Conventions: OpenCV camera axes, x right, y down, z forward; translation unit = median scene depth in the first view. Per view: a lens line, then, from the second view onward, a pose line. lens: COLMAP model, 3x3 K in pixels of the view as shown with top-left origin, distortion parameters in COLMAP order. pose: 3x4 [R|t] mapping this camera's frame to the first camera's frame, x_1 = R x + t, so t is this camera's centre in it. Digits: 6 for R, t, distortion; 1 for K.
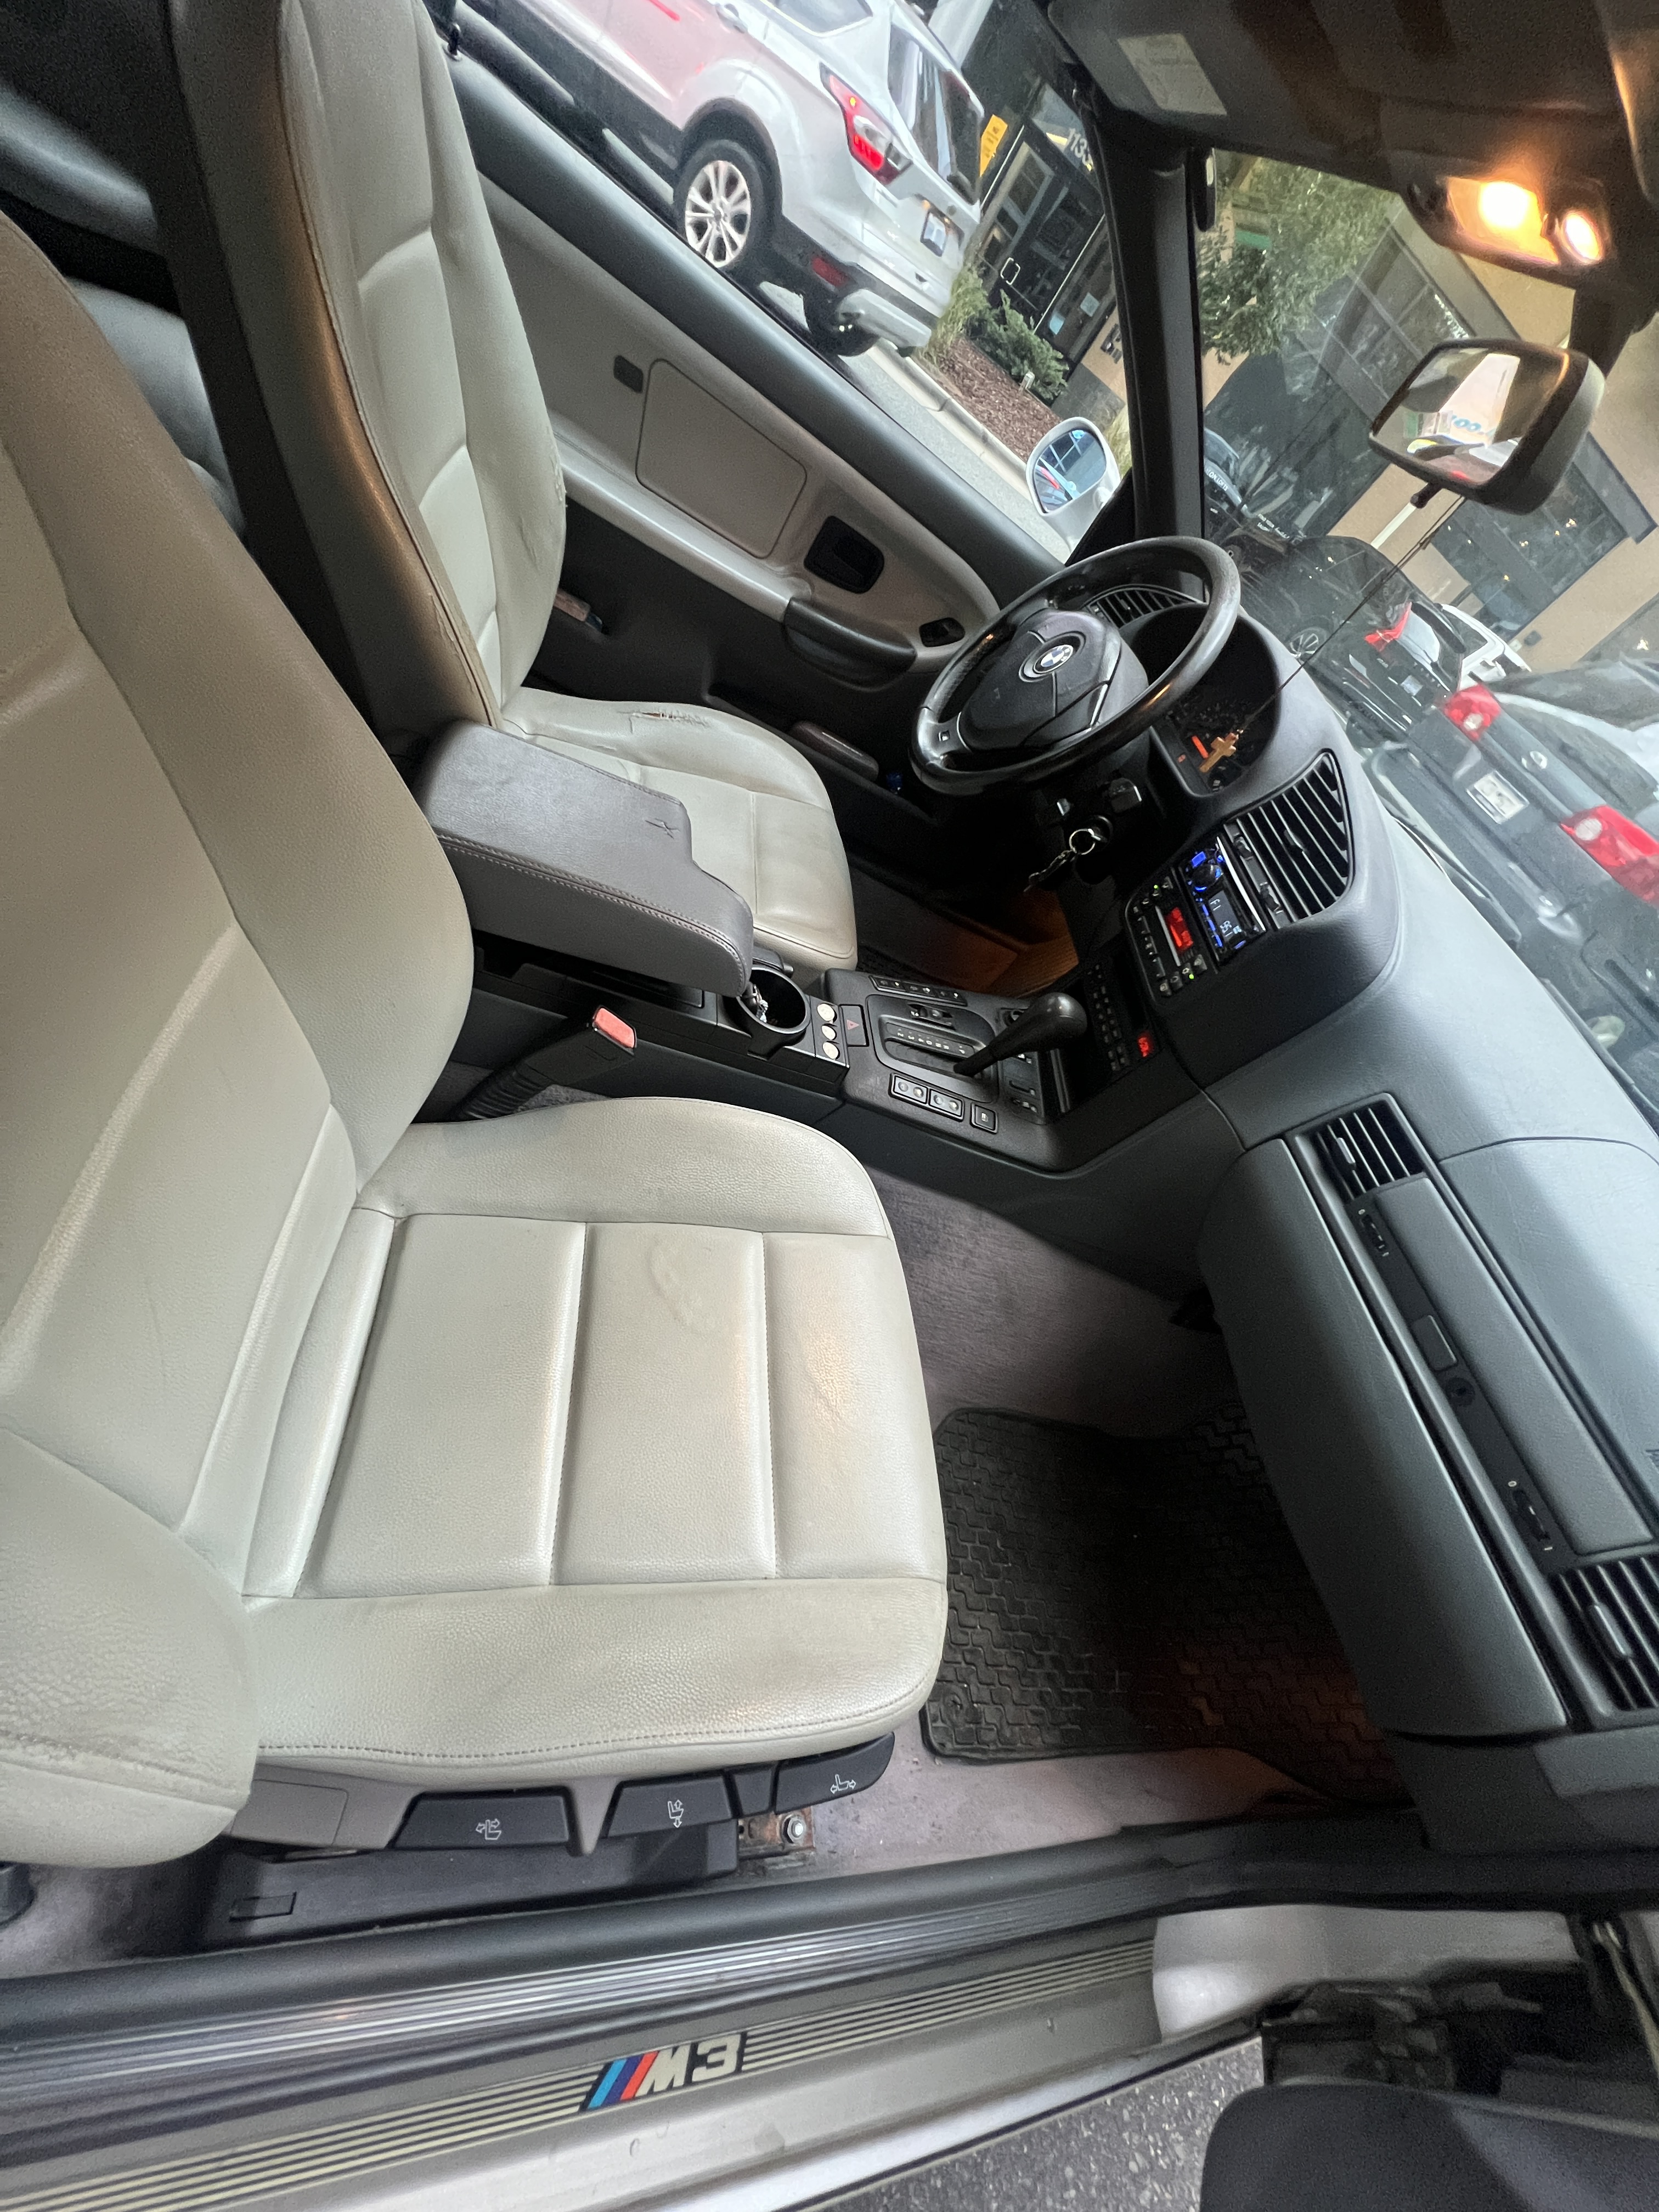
lens RADIAL K [[886.4, 0, 839.2], [0, 886.4, 1102.5], [0, 0, 1]] dist [-0.002117, 0.000036]
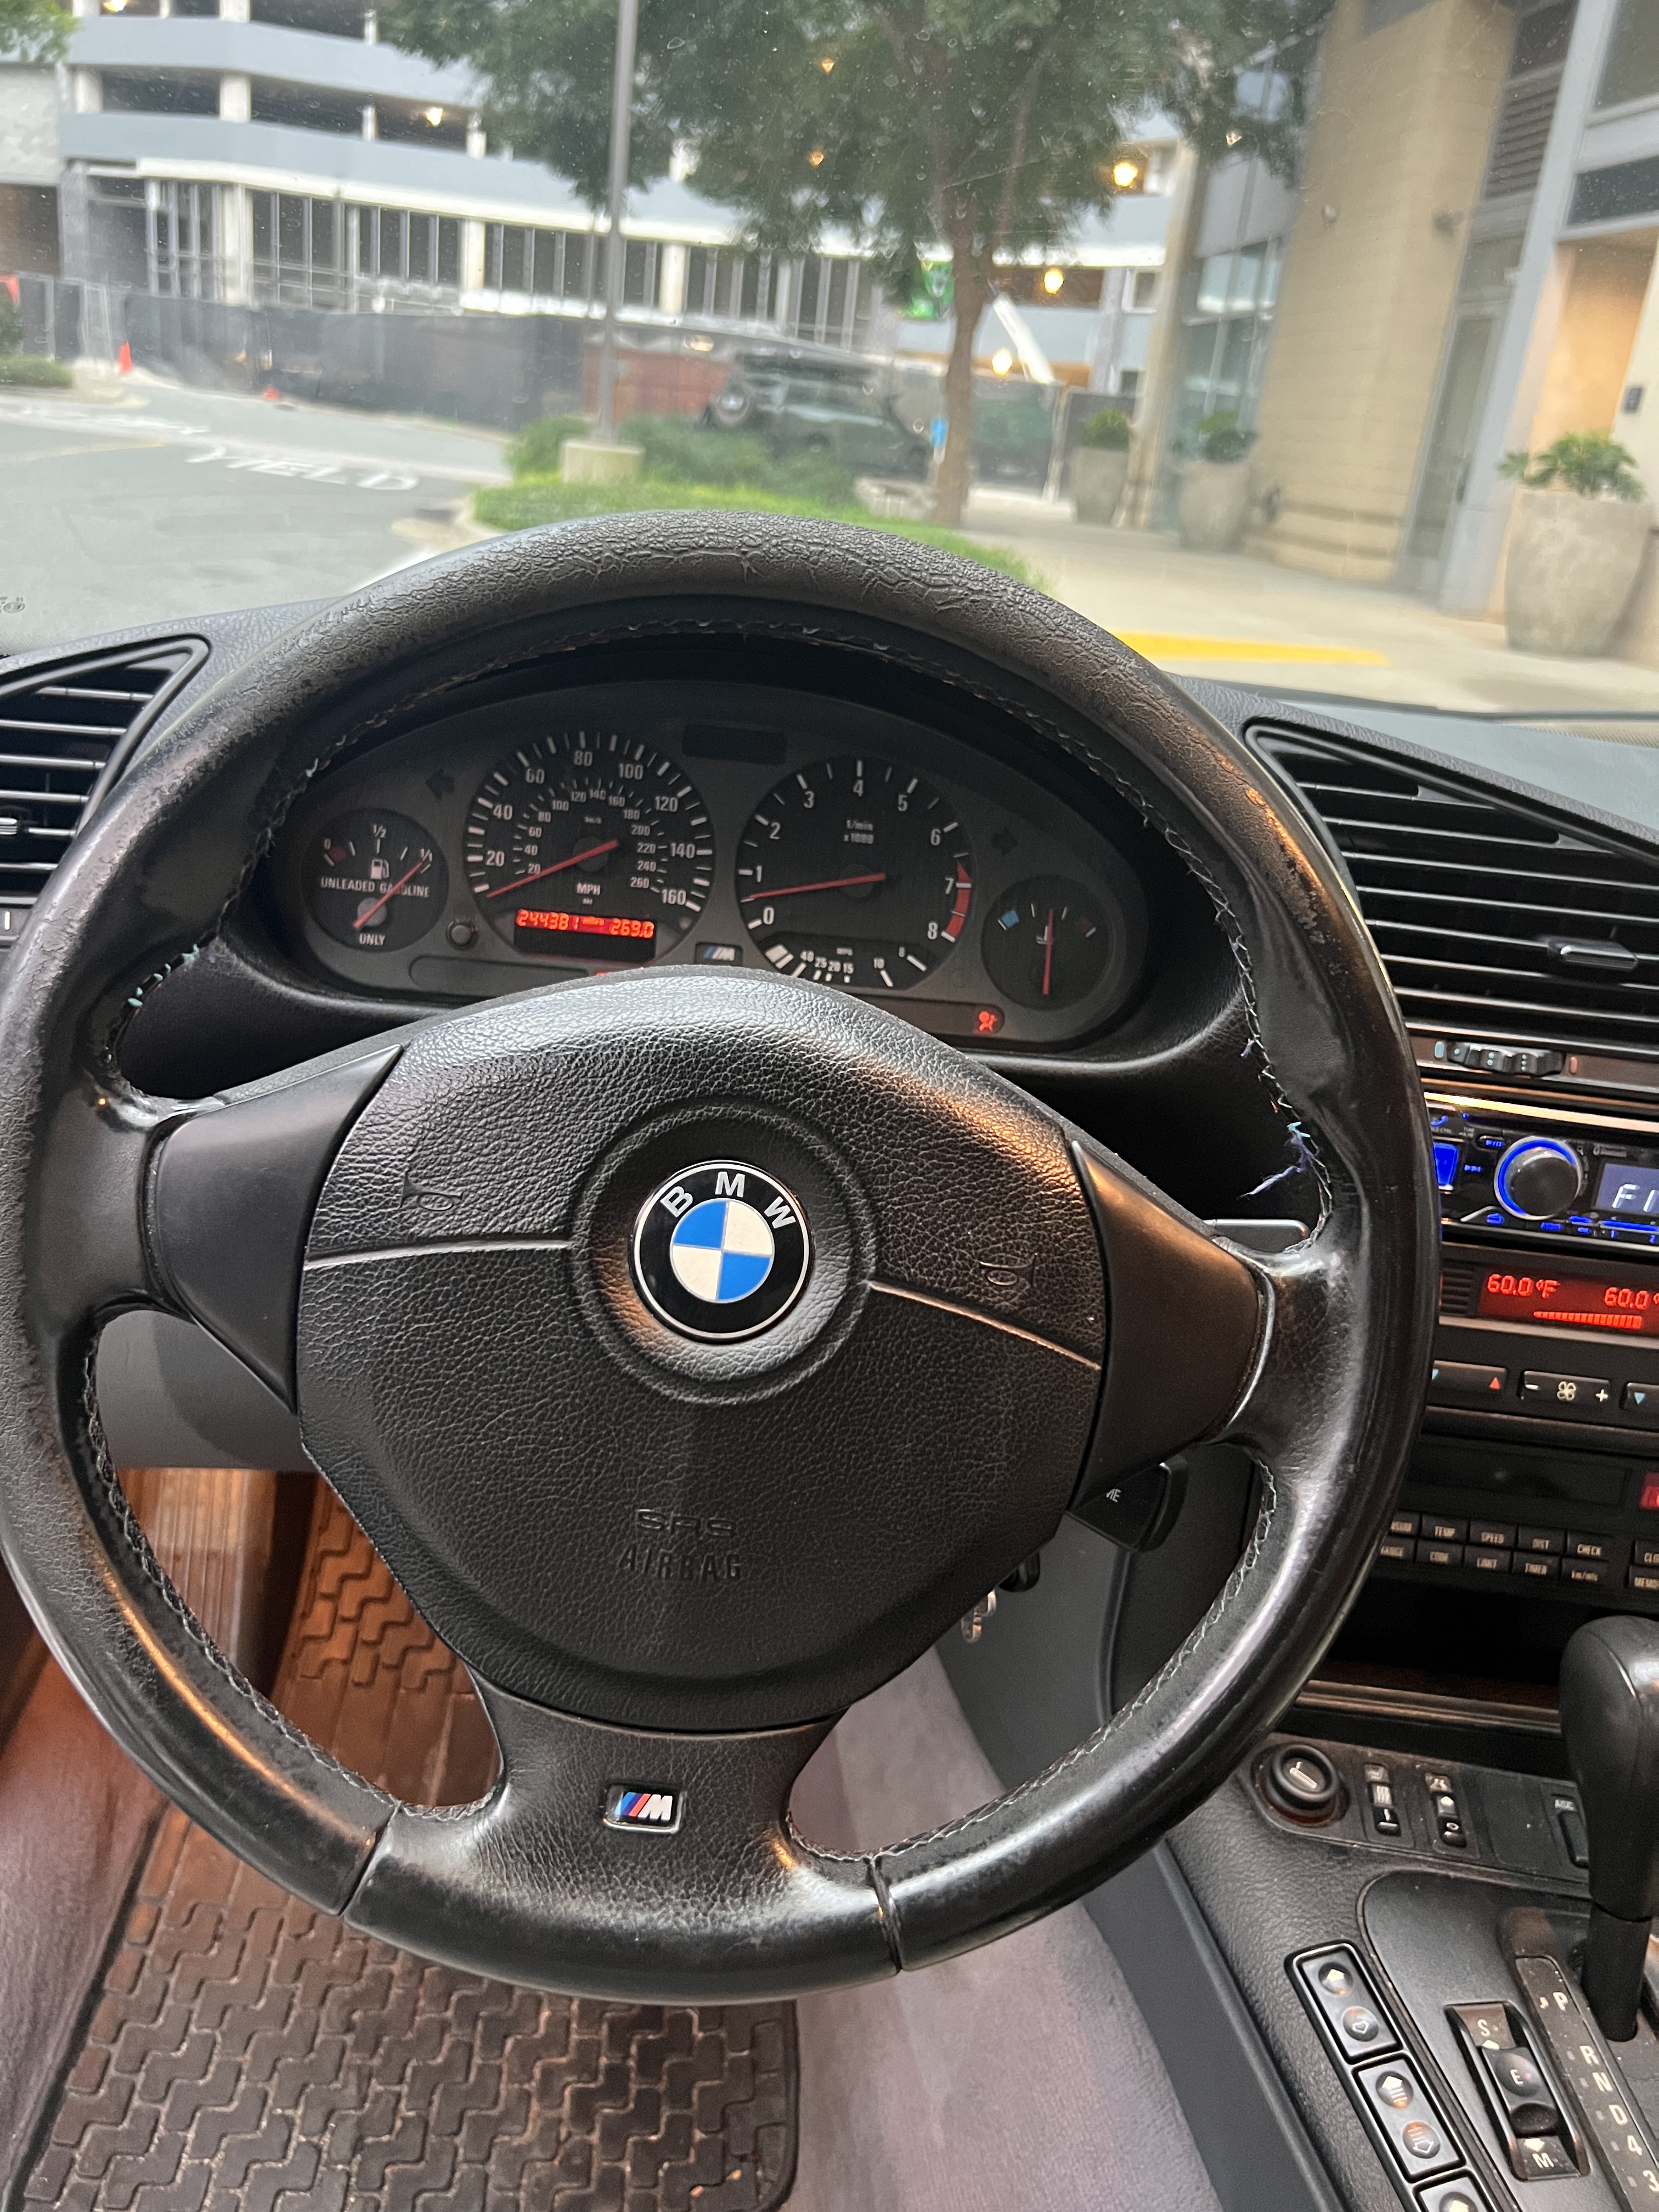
lens RADIAL K [[1682.2, 0, 823.3], [0, 1682.2, 1104.3], [0, 0, 1]] dist [0.038214, -0.054120]
pose [[0.064168, -0.806636, 0.587555, 0.025908], [0.669069, 0.471614, 0.574393, -0.907912], [-0.740425, 0.356257, 0.569957, 0.874754]]
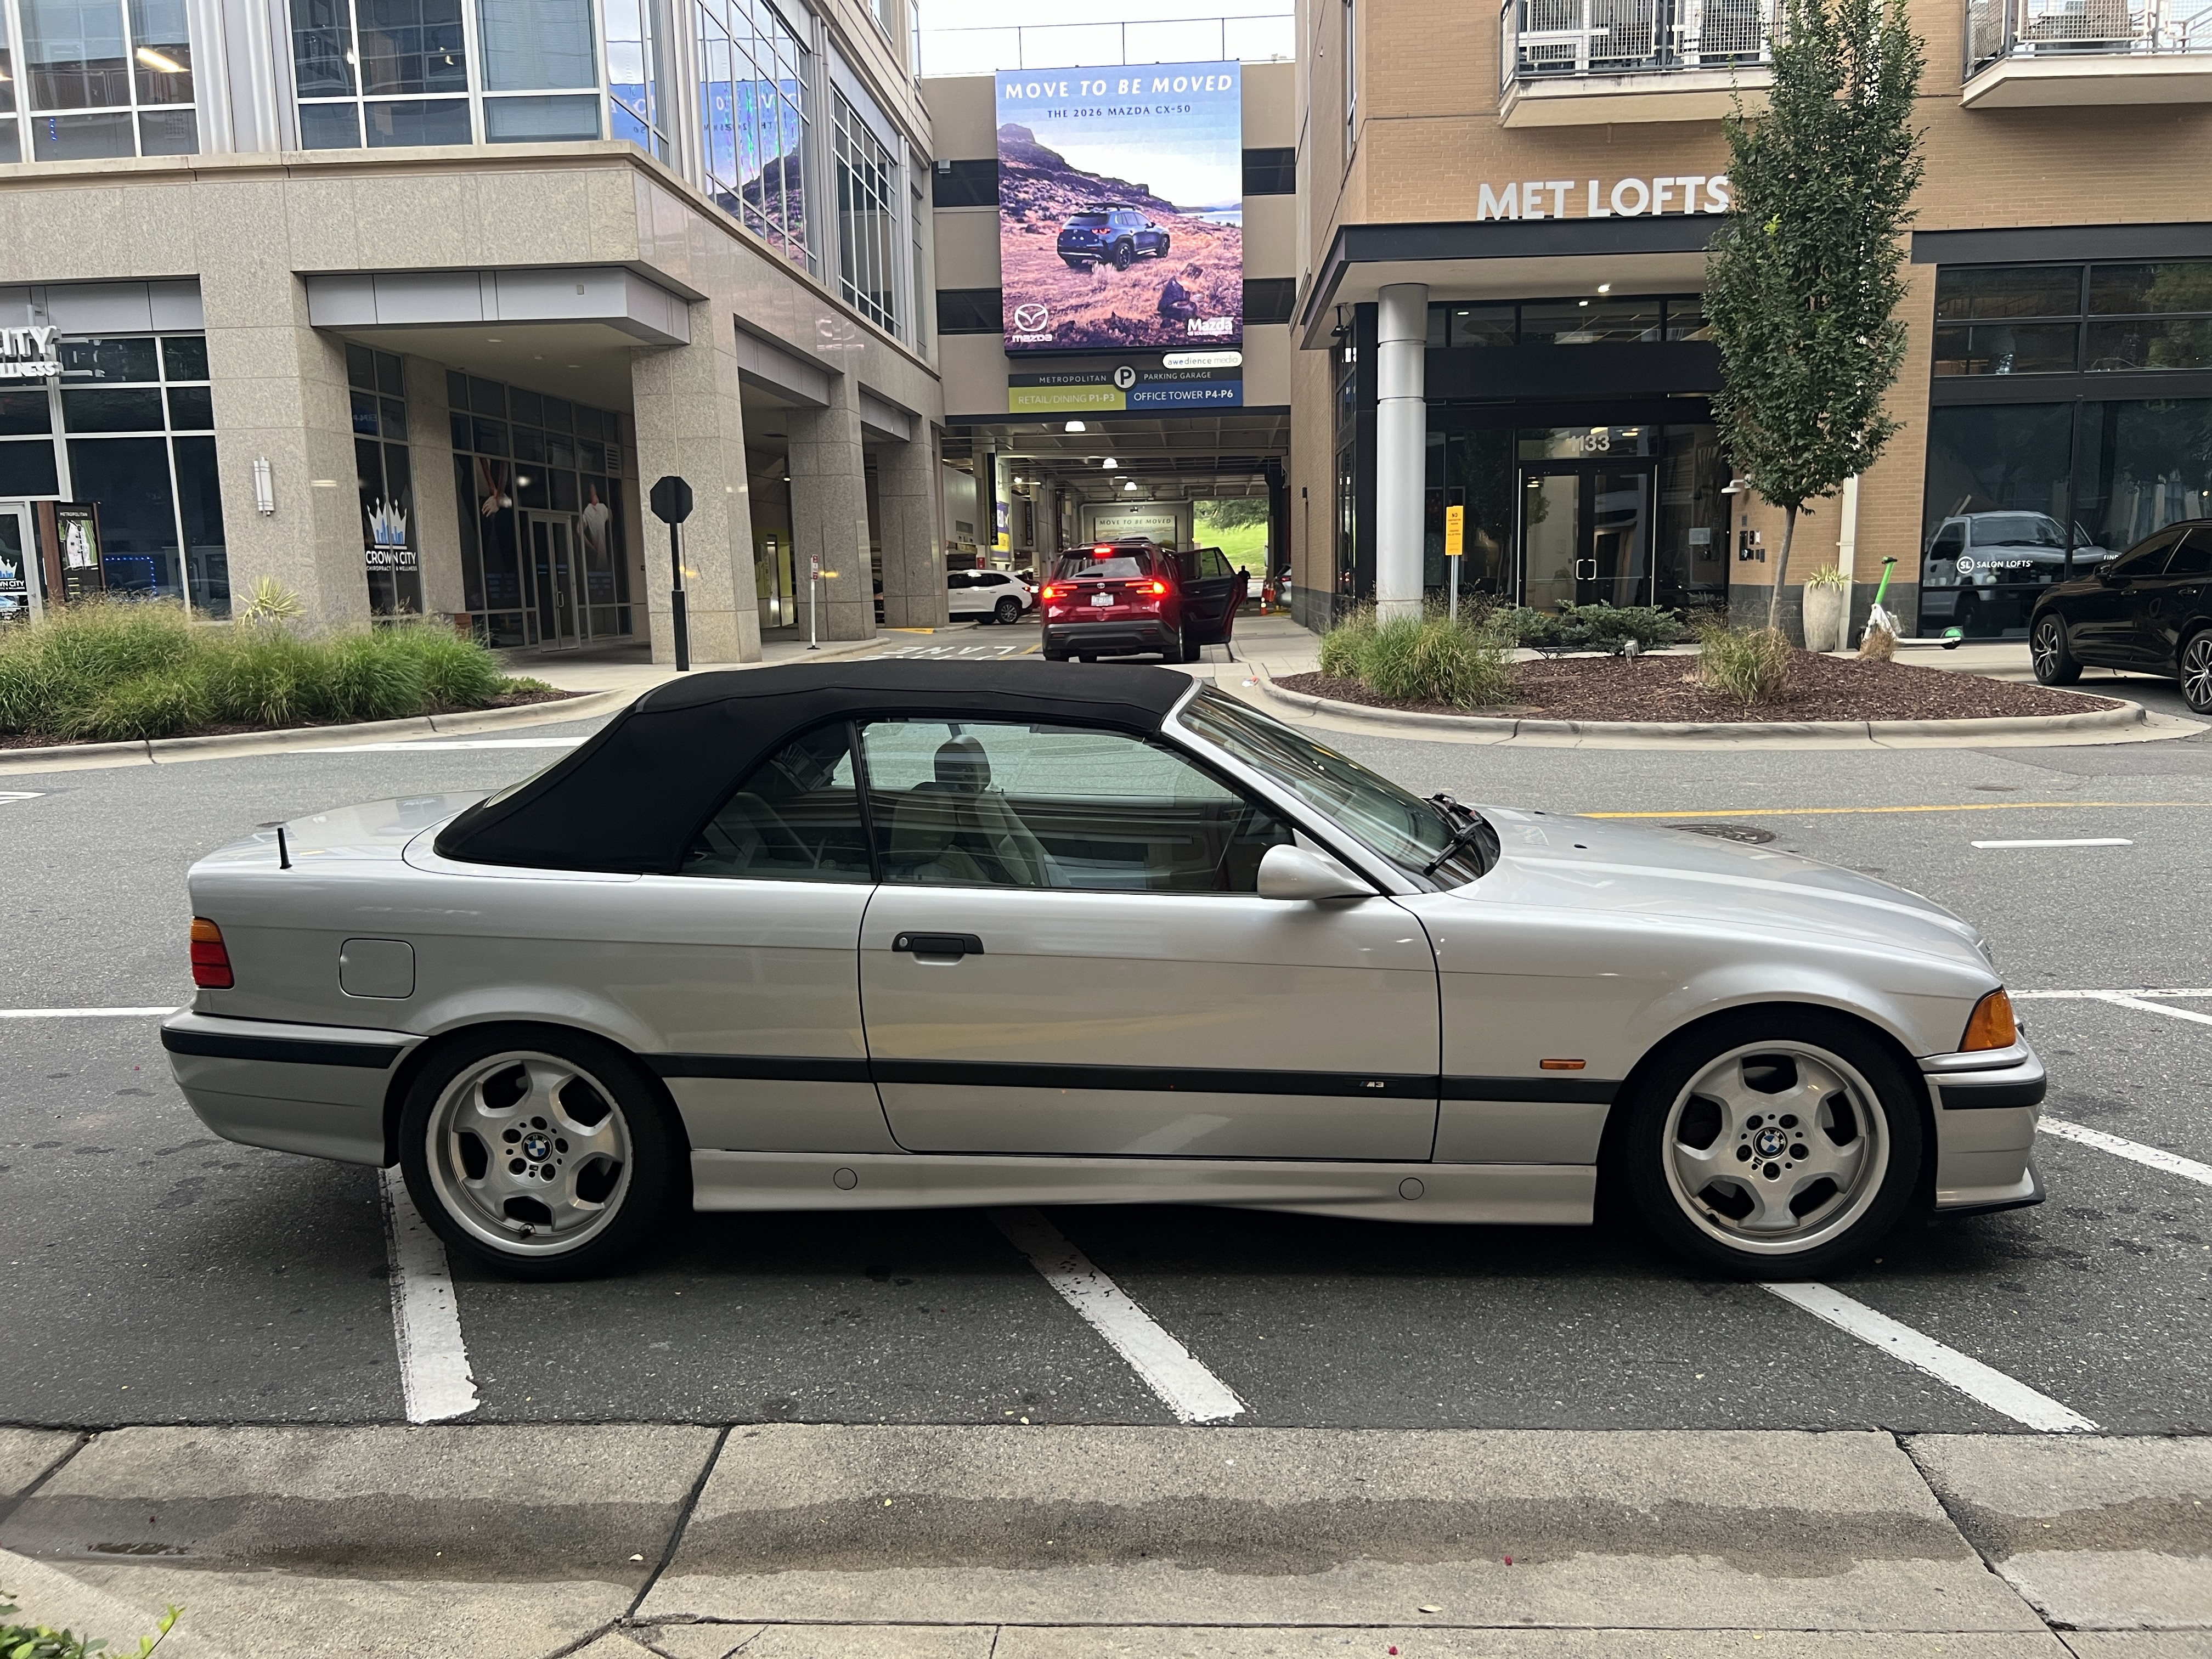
lens RADIAL K [[1682.2, 0, 1123.5], [0, 1682.2, 826.4], [0, 0, 1]] dist [0.038214, -0.054120]
pose [[0.823156, -0.523814, -0.219164, 1.267381], [0.250834, 0.681729, -0.687261, 3.446671], [0.509407, 0.510749, 0.692560, -3.166061]]
